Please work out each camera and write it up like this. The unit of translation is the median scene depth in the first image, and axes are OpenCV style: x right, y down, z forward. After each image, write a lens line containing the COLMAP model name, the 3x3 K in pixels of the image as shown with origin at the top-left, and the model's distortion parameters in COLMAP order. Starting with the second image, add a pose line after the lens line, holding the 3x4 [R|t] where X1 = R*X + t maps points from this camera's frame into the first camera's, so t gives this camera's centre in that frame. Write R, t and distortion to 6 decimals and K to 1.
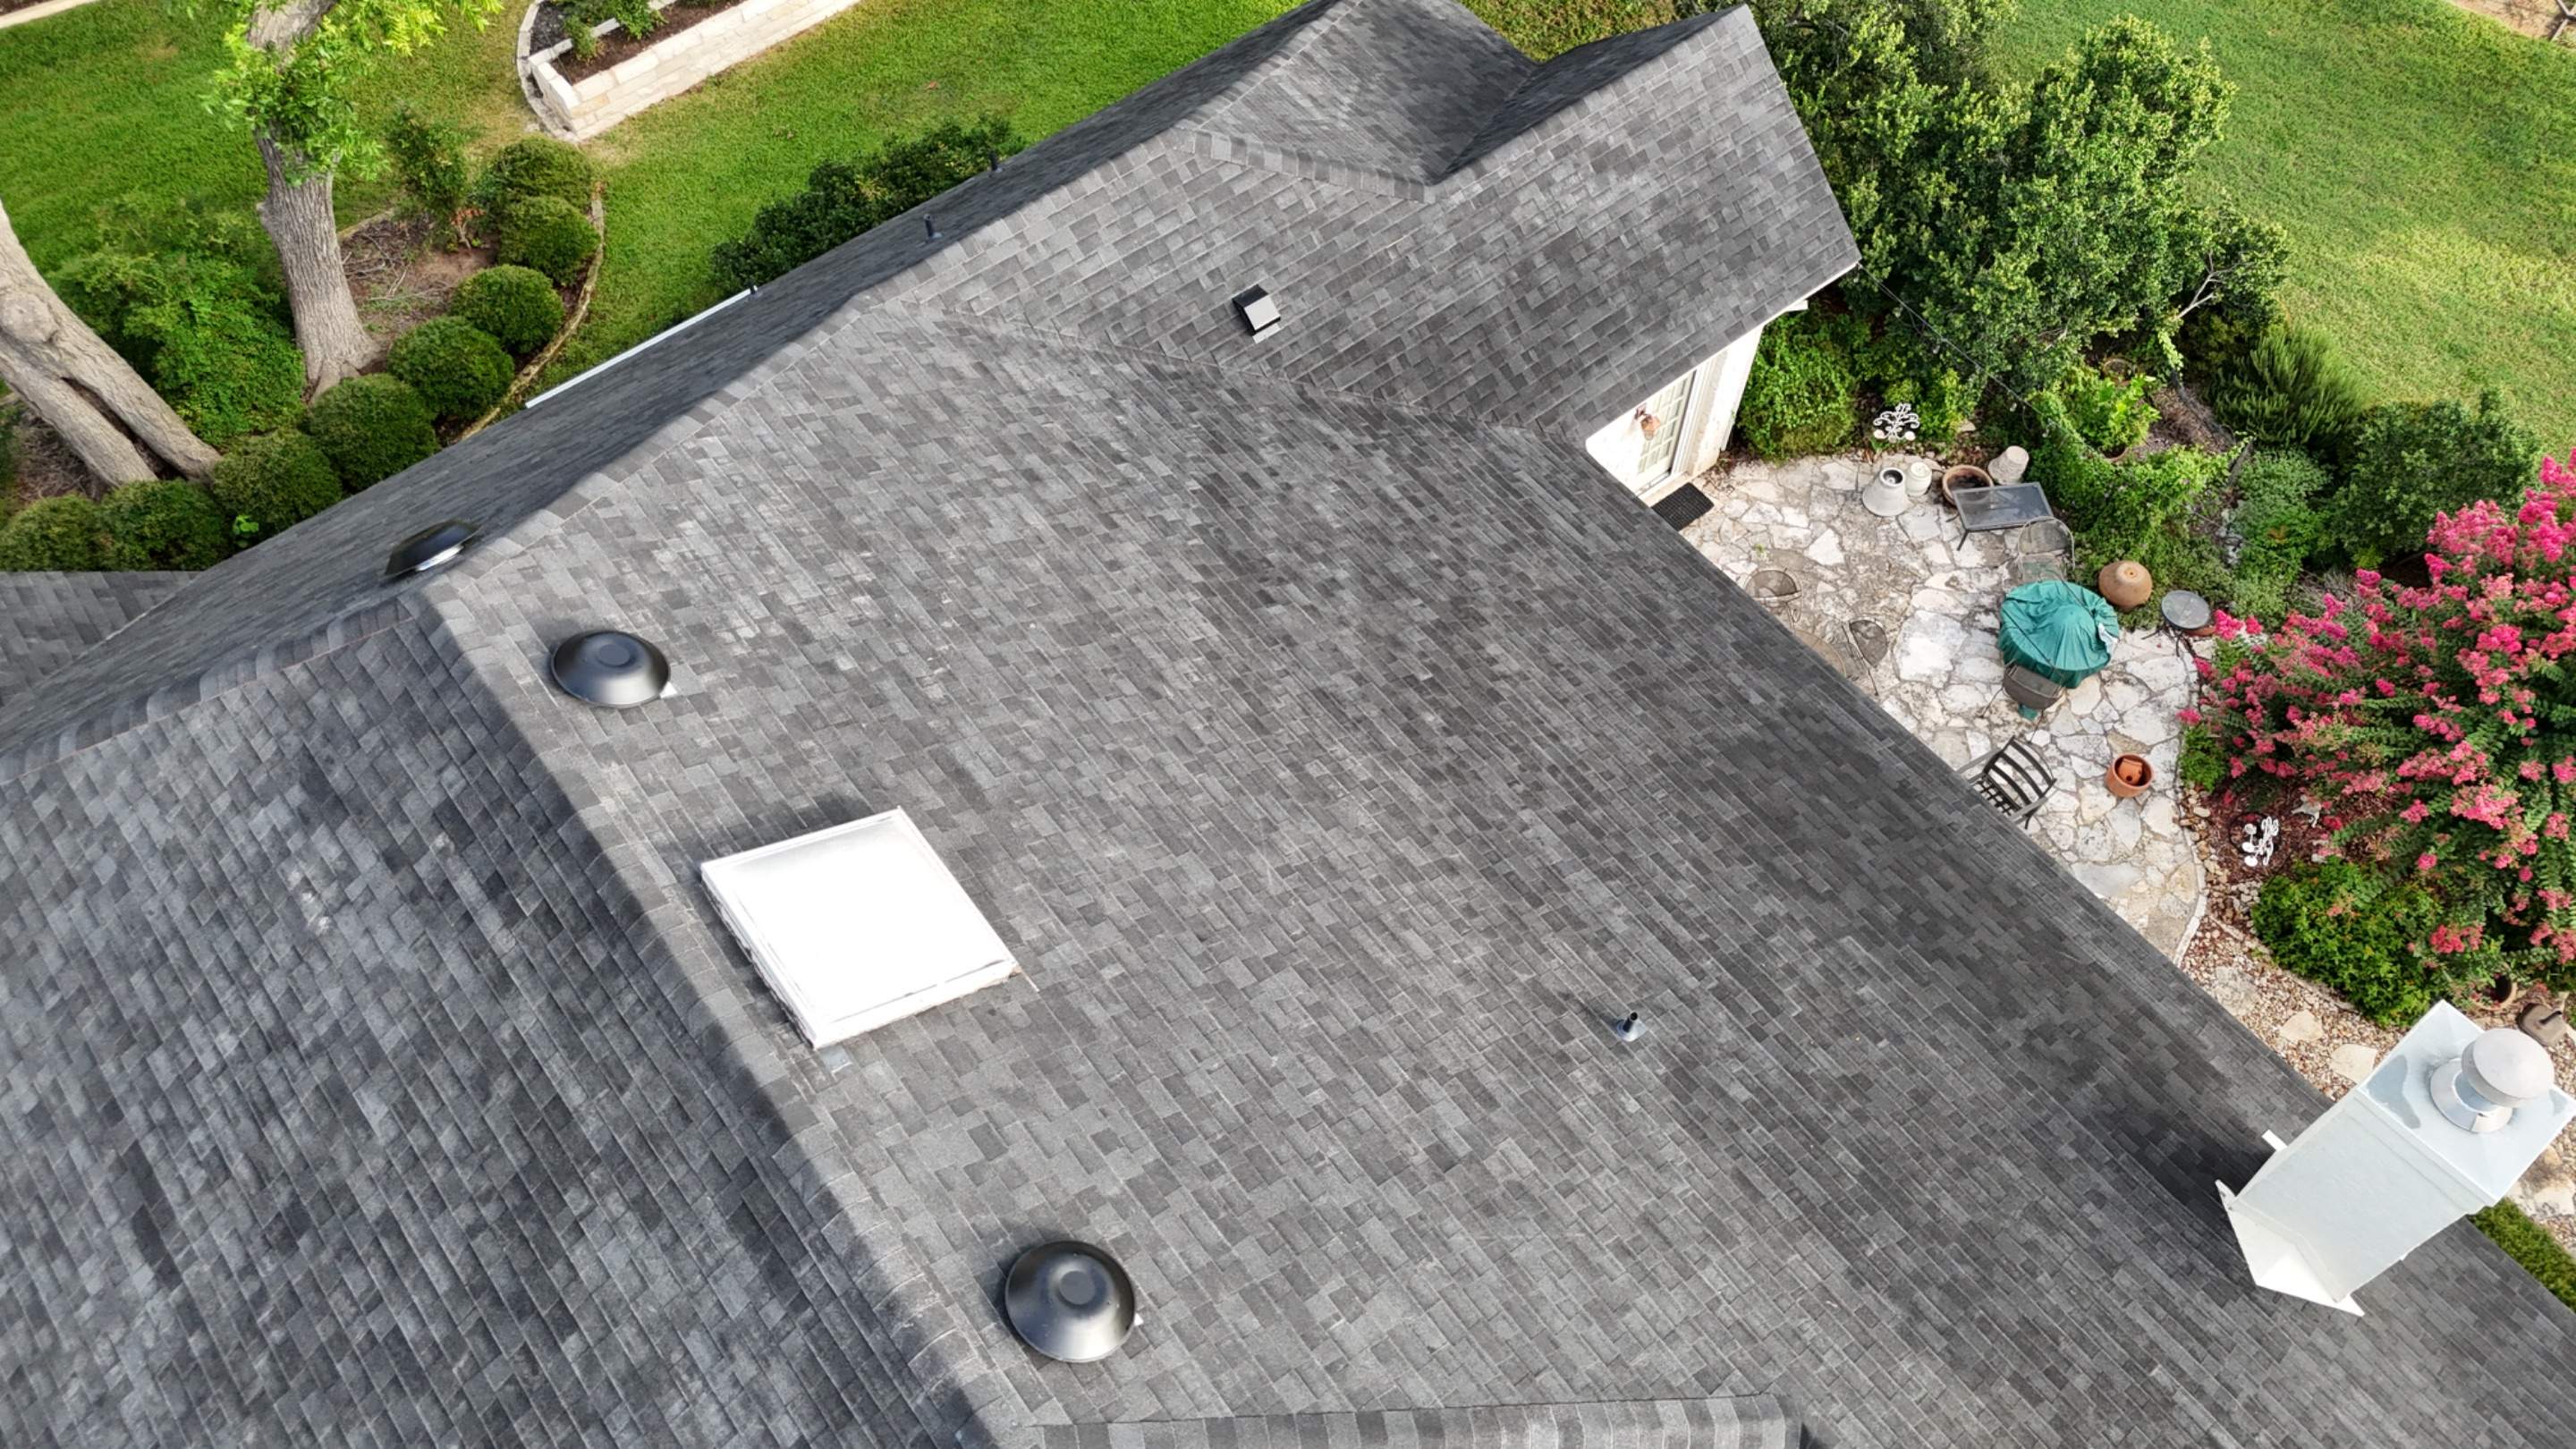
lens RADIAL K [[1896.2, 0, 1291.6], [0, 1896.2, 718.8], [0, 0, 1]] dist [0.074089, -0.068013]
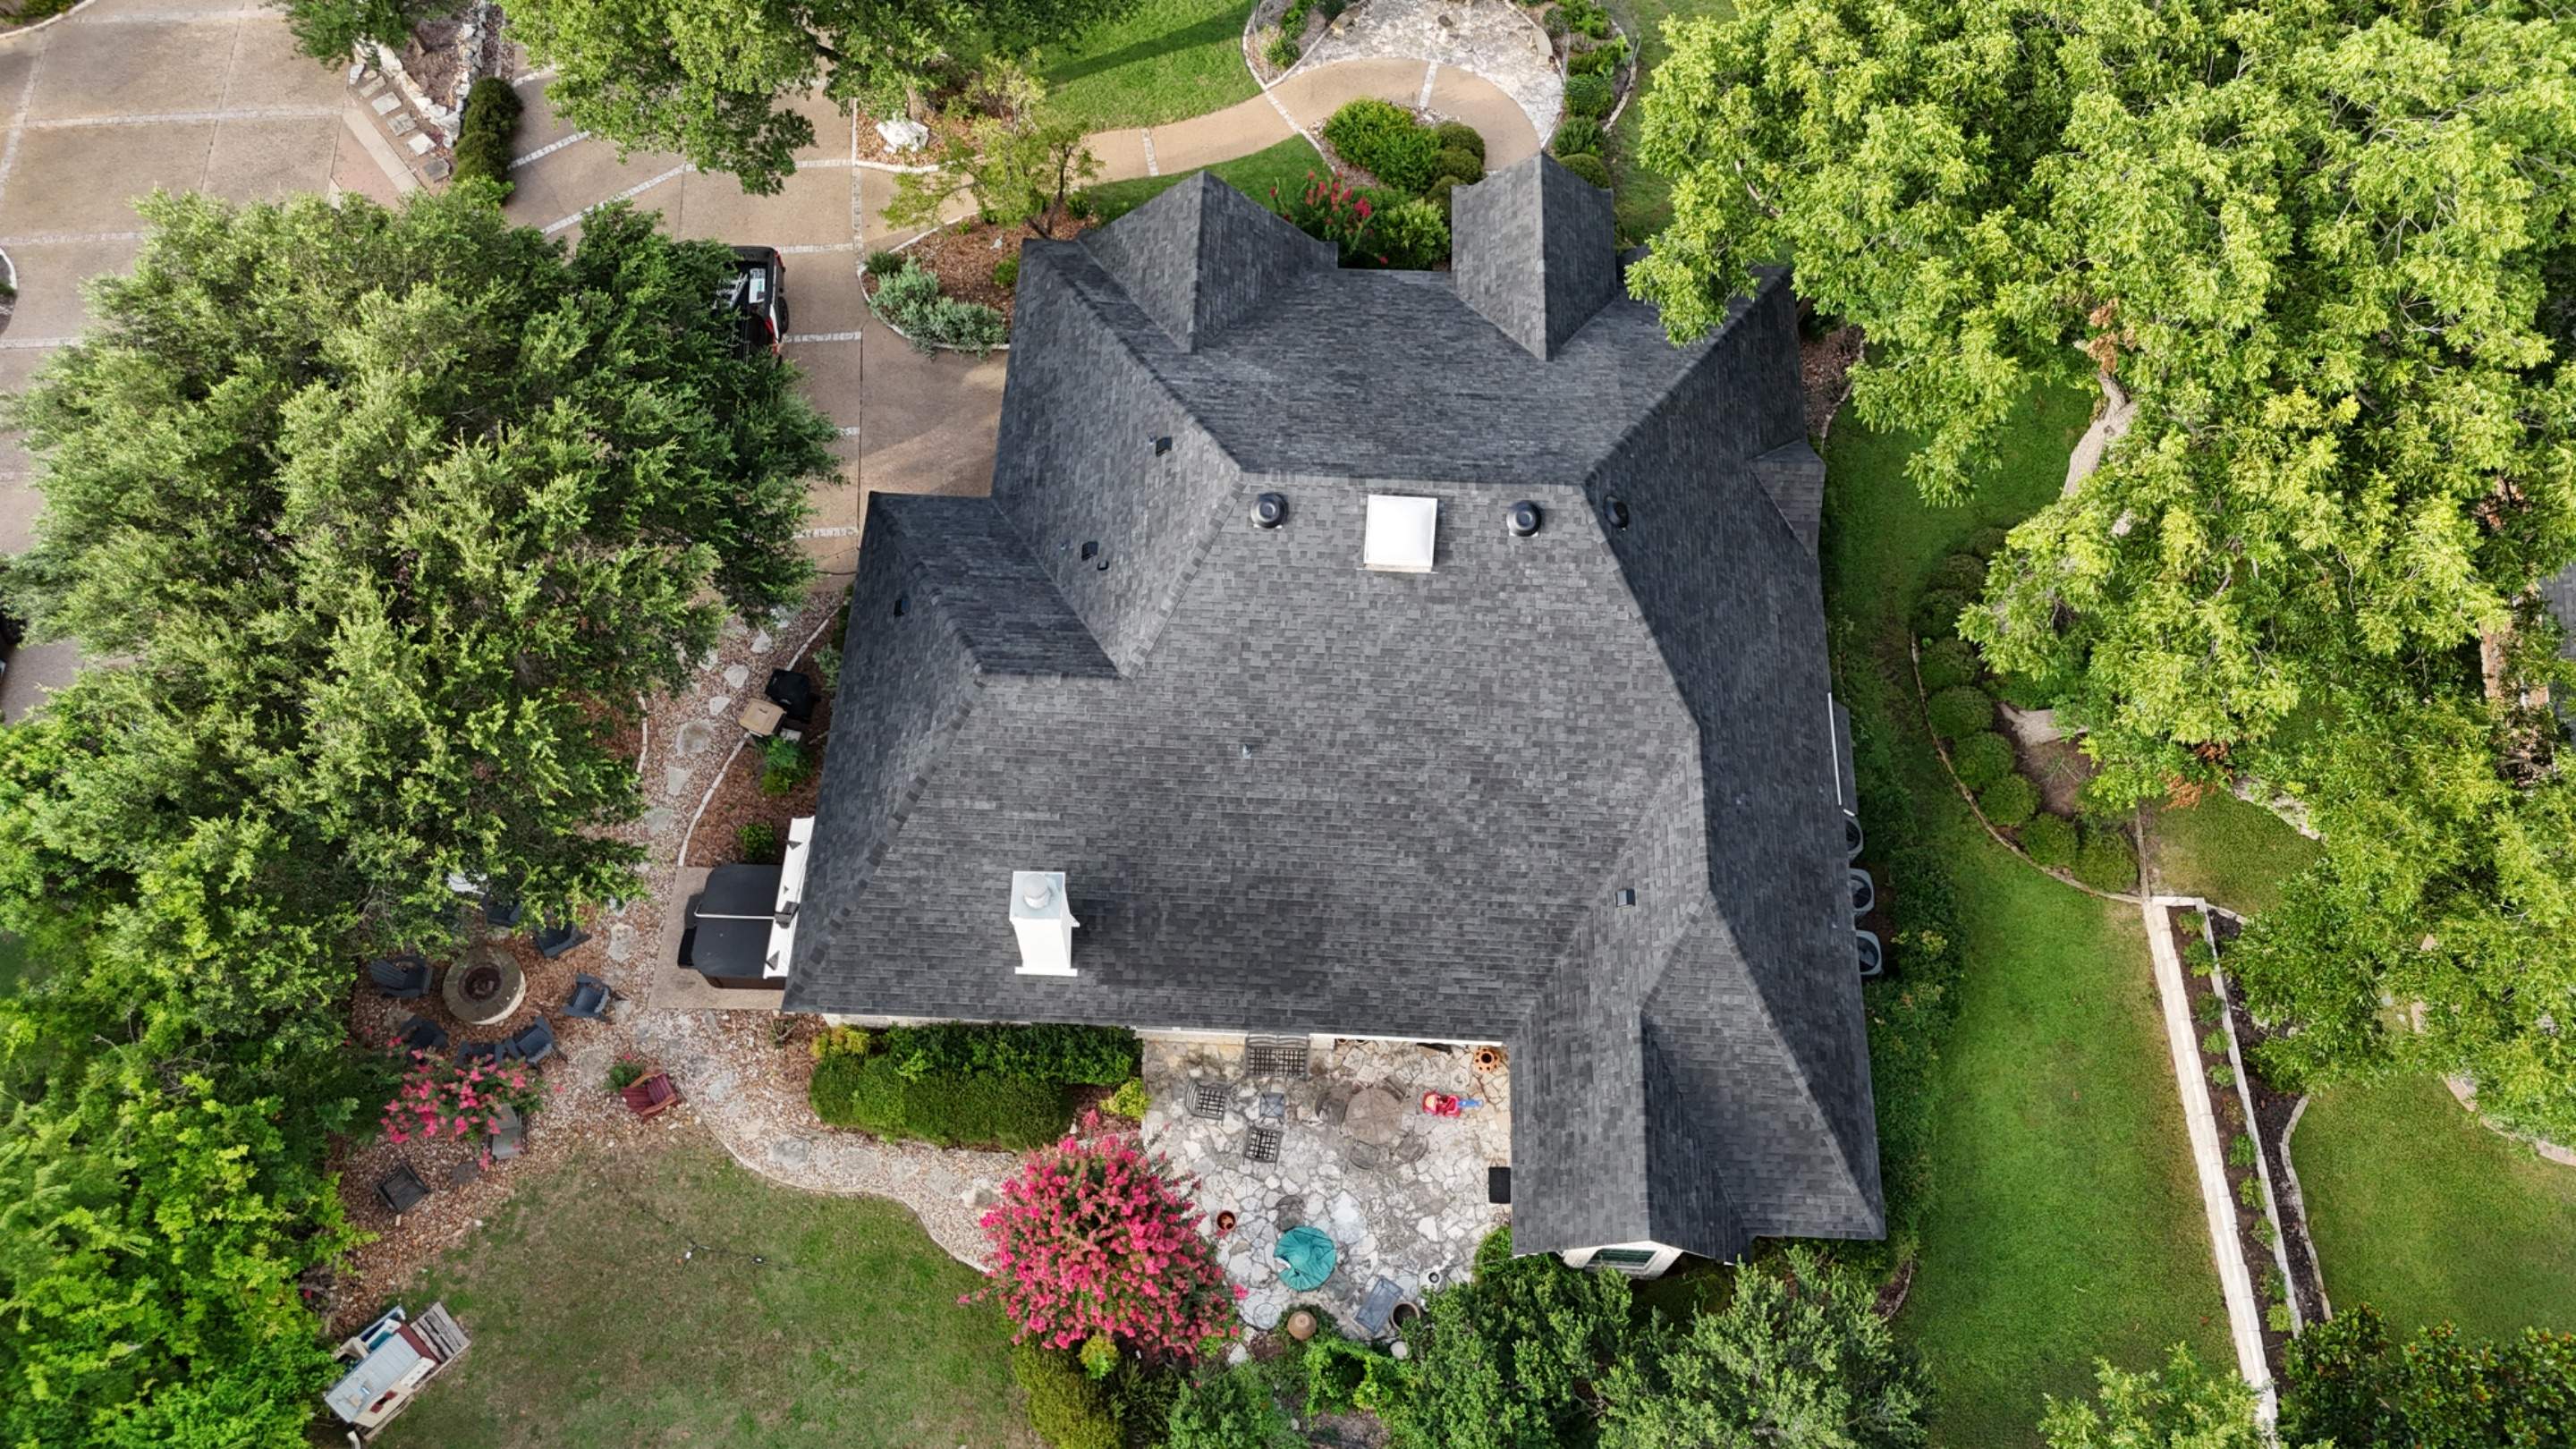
lens RADIAL K [[1887.6, 0, 1291.8], [0, 1887.6, 722.1], [0, 0, 1]] dist [0.189469, -0.514638]
pose [[-0.651857, 0.678596, -0.338510, 0.791051], [-0.643973, -0.259607, 0.719655, -1.423369], [0.400476, 0.687104, 0.606224, -0.544154]]
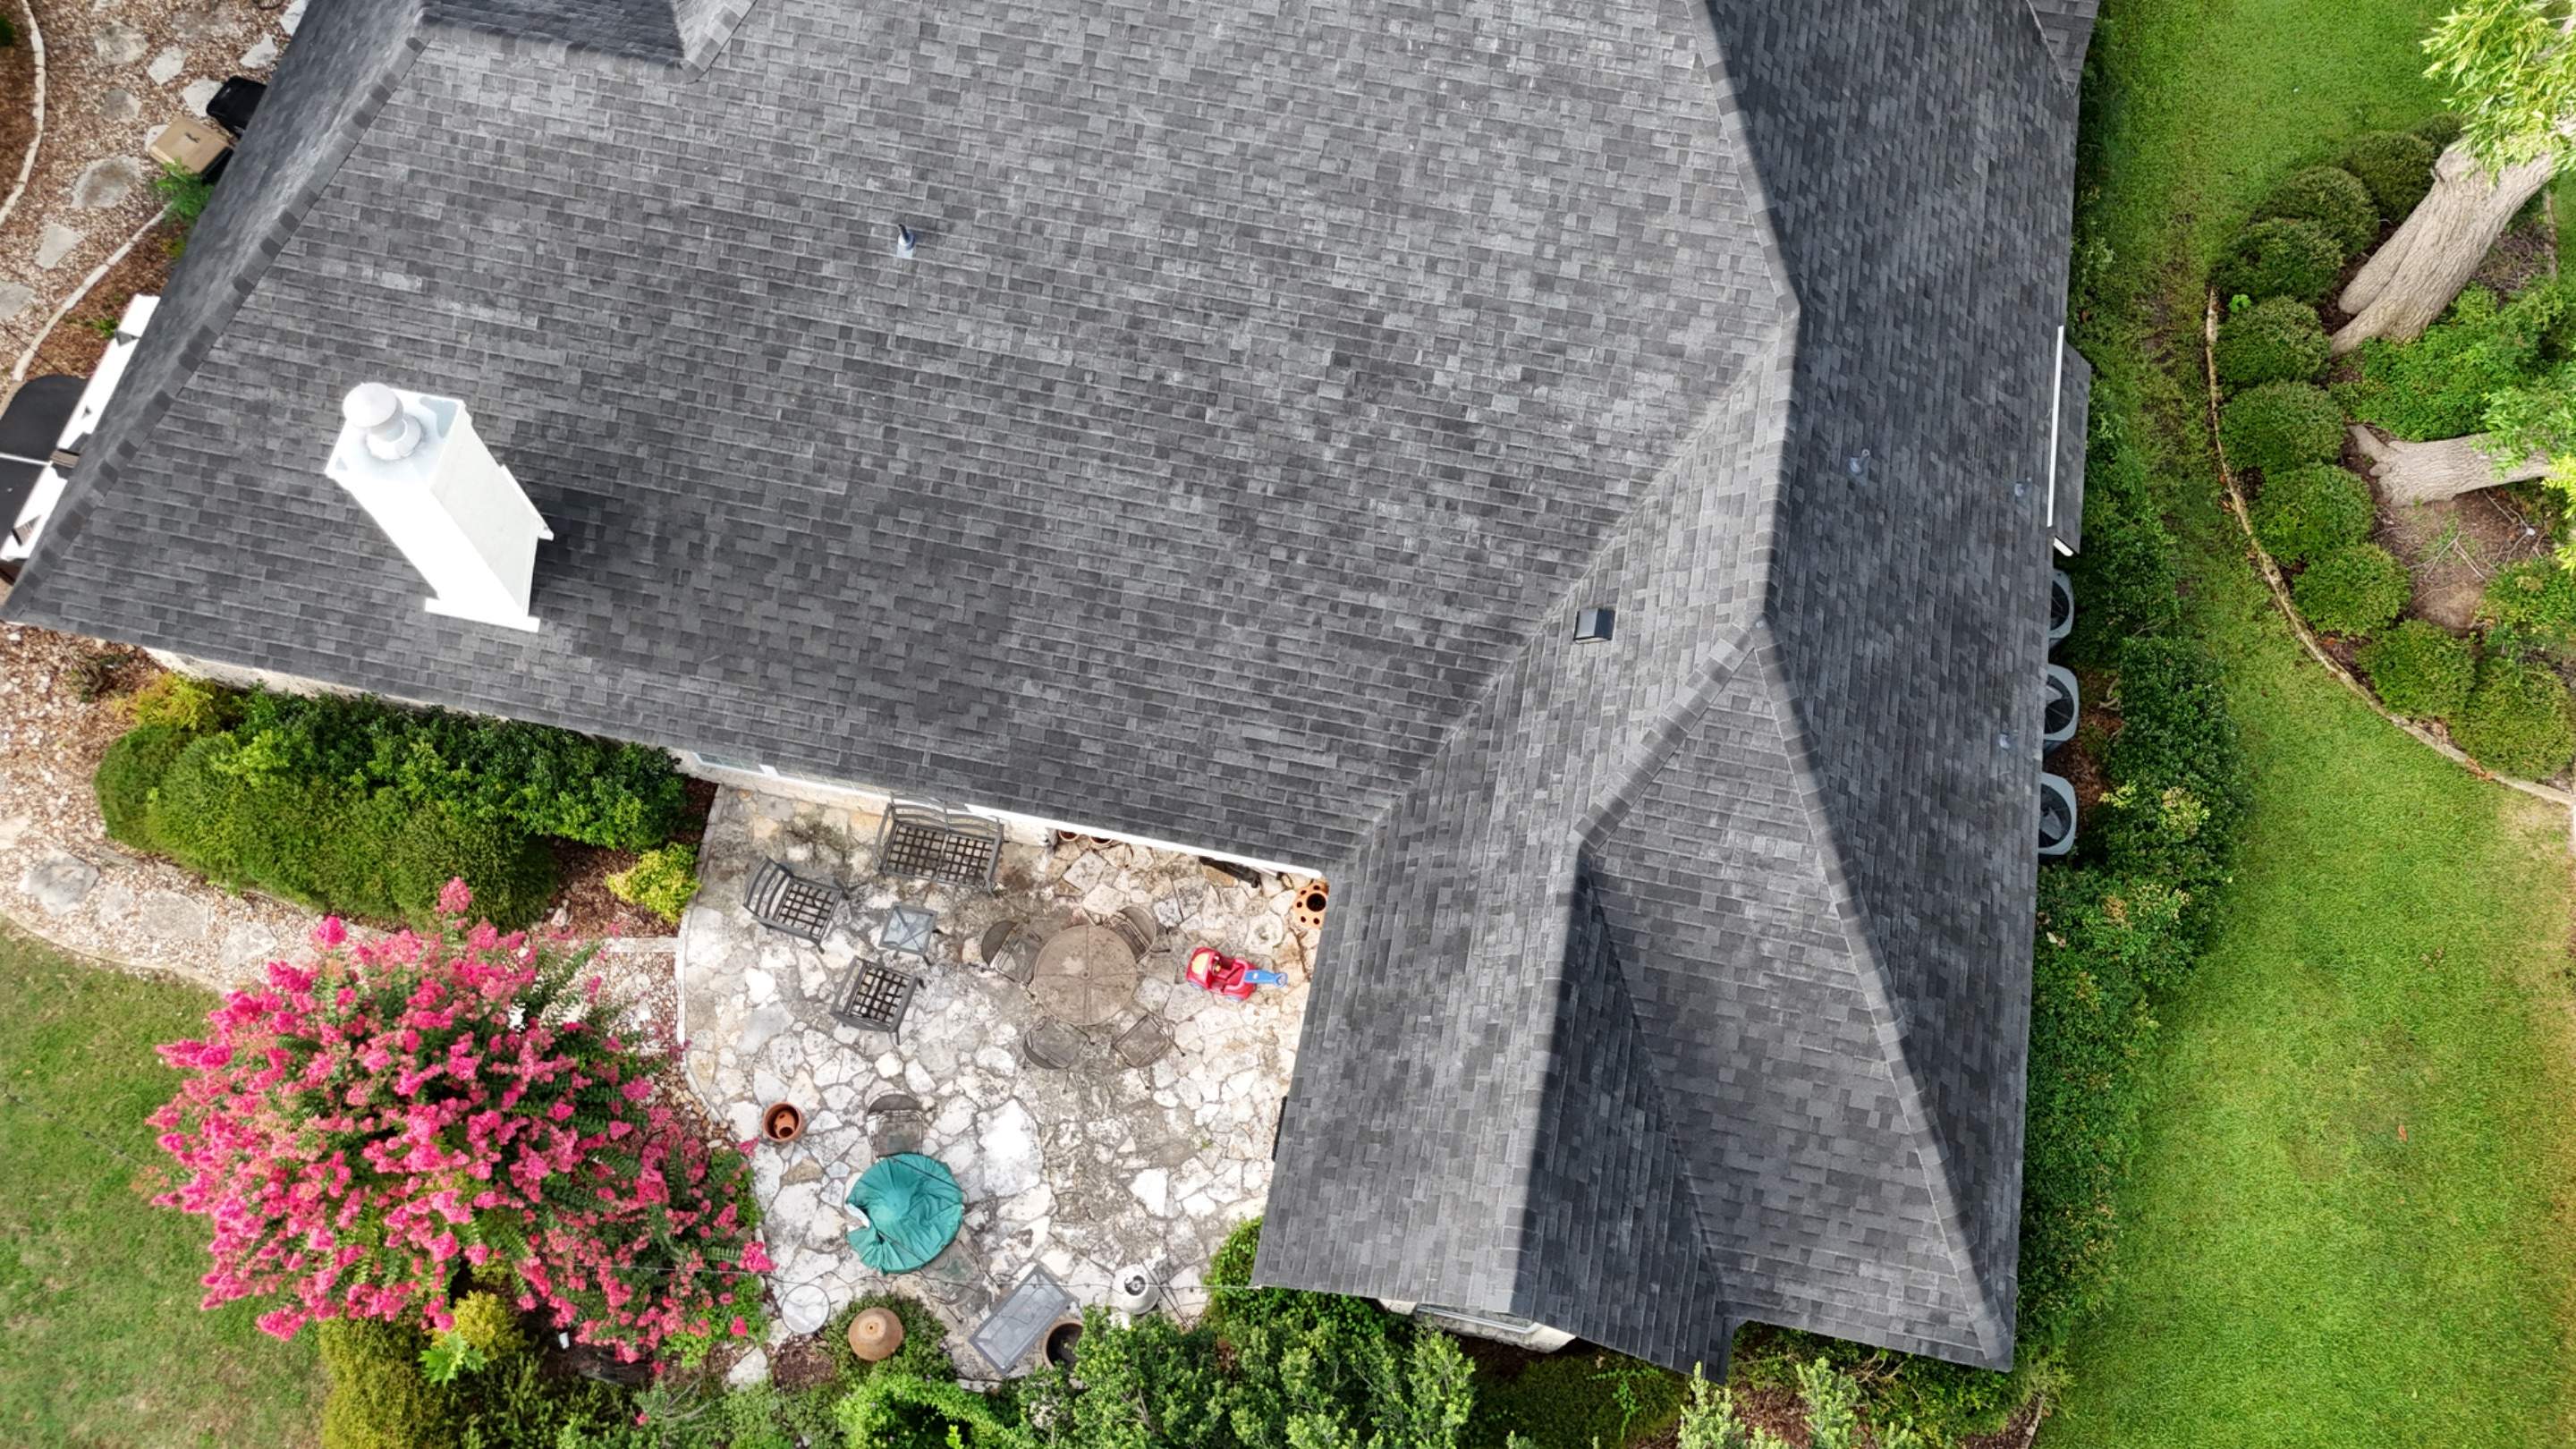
lens RADIAL K [[1884.5, 0, 1293.1], [0, 1884.5, 719.2], [0, 0, 1]] dist [0.093158, -0.096986]
pose [[-0.760747, 0.599942, -0.247657, 0.394229], [-0.550760, -0.394817, 0.735379, -0.903923], [0.343405, 0.695837, 0.630780, 0.319834]]
